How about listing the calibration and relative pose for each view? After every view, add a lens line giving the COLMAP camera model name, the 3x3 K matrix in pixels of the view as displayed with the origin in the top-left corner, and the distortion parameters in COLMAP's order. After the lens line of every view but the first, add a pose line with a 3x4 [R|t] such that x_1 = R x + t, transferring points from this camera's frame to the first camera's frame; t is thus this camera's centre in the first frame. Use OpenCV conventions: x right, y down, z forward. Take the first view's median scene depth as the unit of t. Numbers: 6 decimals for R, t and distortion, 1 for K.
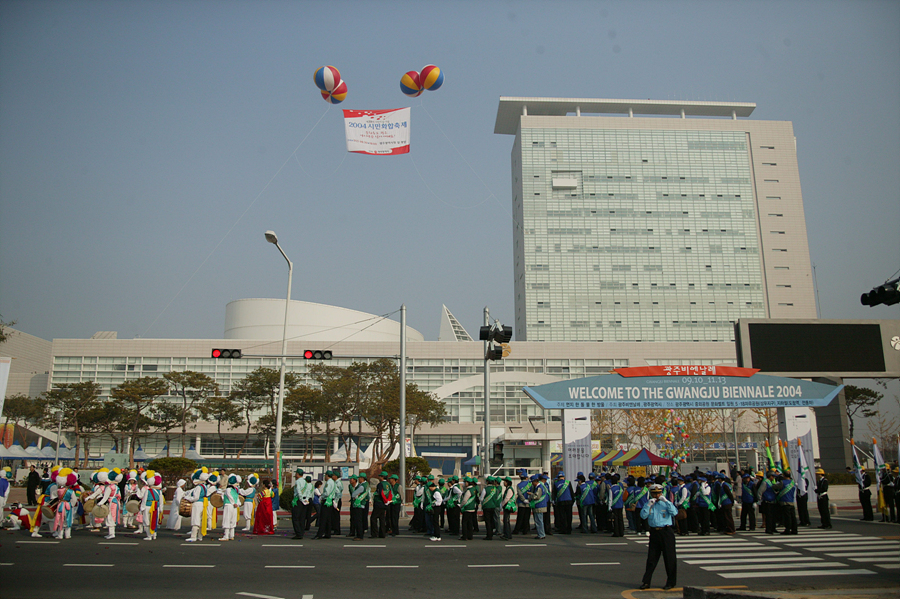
lens RADIAL K [[737.5, 0, 450.0], [0, 737.5, 299.5], [0, 0, 1]] dist [-0.078183, 0.005527]
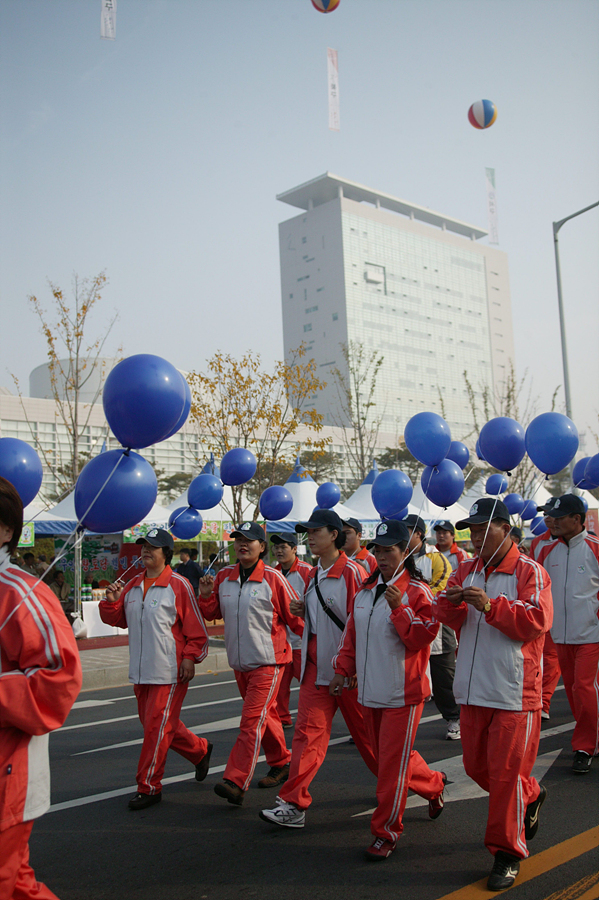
lens RADIAL K [[937.0, 0, 299.5], [0, 937.0, 450.0], [0, 0, 1]] dist [0.011762, 0.000123]
pose [[0.744155, 0.049008, 0.666207, -0.780173], [-0.115973, 0.991639, 0.056594, 0.017416], [-0.657863, -0.119376, 0.743616, 0.079659]]
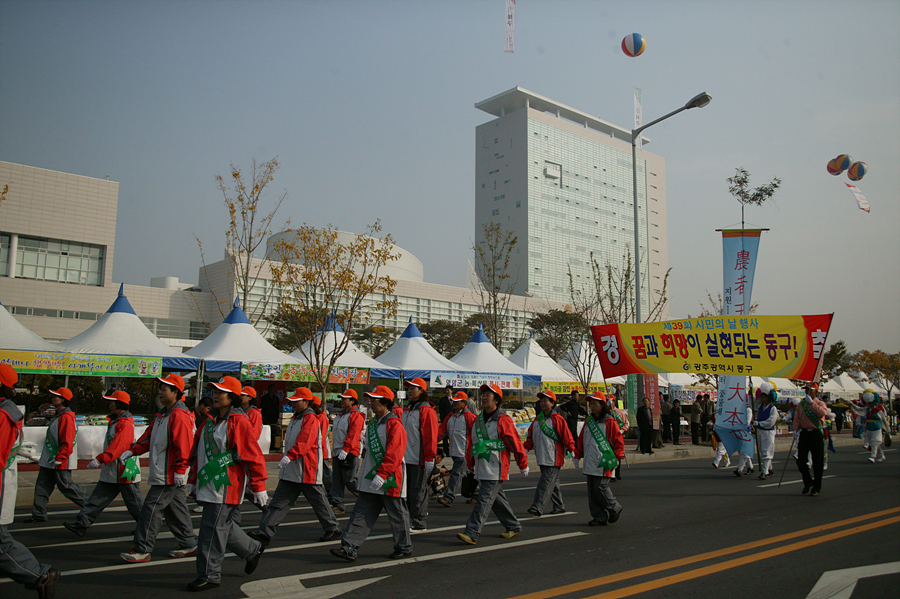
lens RADIAL K [[771.4, 0, 450.0], [0, 771.4, 299.5], [0, 0, 1]] dist [-0.068244, 0.003479]
pose [[0.776773, 0.095515, 0.622495, -0.767450], [-0.160211, 0.985883, 0.048644, 0.015515], [-0.609061, -0.137516, 0.781111, 0.071667]]
